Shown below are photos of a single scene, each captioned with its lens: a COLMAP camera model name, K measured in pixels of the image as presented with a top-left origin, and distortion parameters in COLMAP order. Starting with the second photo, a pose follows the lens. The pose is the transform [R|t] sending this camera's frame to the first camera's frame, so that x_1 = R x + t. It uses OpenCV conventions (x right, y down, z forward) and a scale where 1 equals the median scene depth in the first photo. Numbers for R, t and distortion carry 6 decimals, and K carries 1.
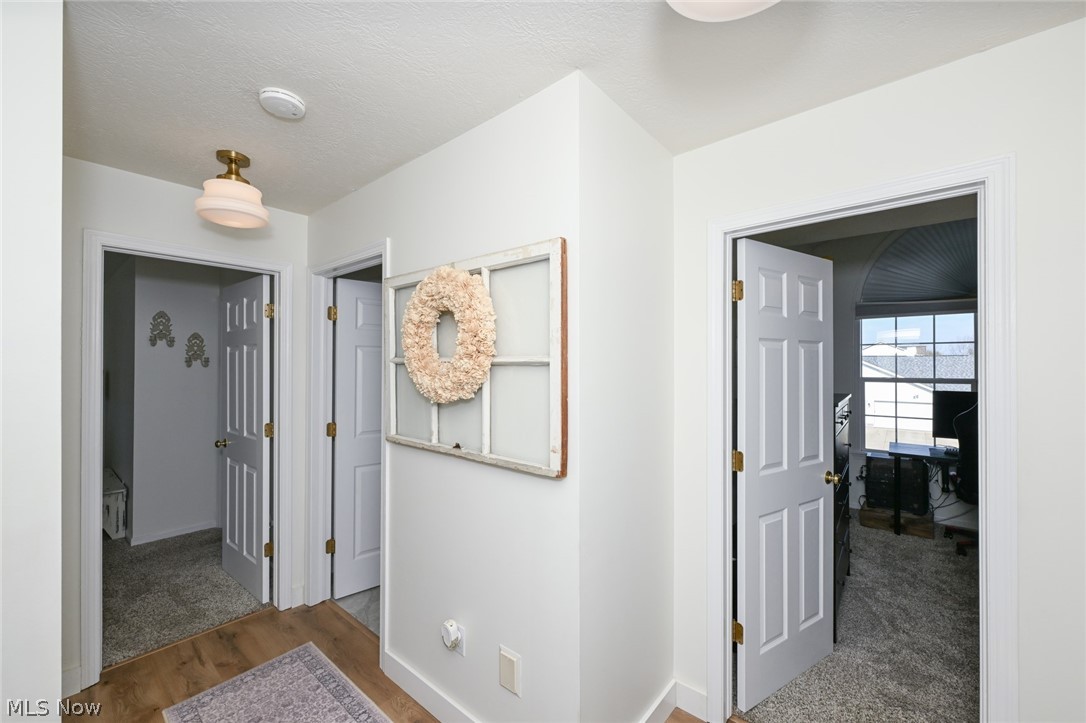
lens RADIAL K [[431.0, 0, 542.1], [0, 431.0, 359.8], [0, 0, 1]] dist [-0.001421, -0.000262]
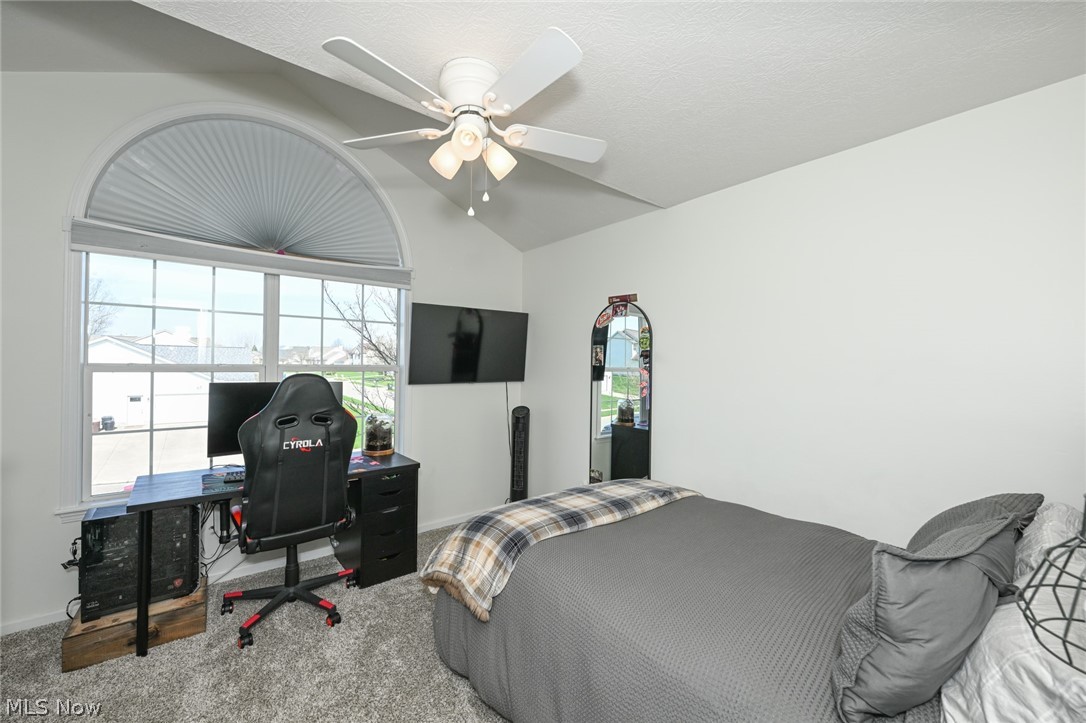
lens RADIAL K [[431.0, 0, 542.1], [0, 431.0, 359.8], [0, 0, 1]] dist [-0.001421, -0.000262]
pose [[0.176206, 0.001731, 0.984352, 0.370896], [-0.025100, 0.999681, 0.002735, 0.022758], [-0.984033, -0.025189, 0.176193, 0.408180]]
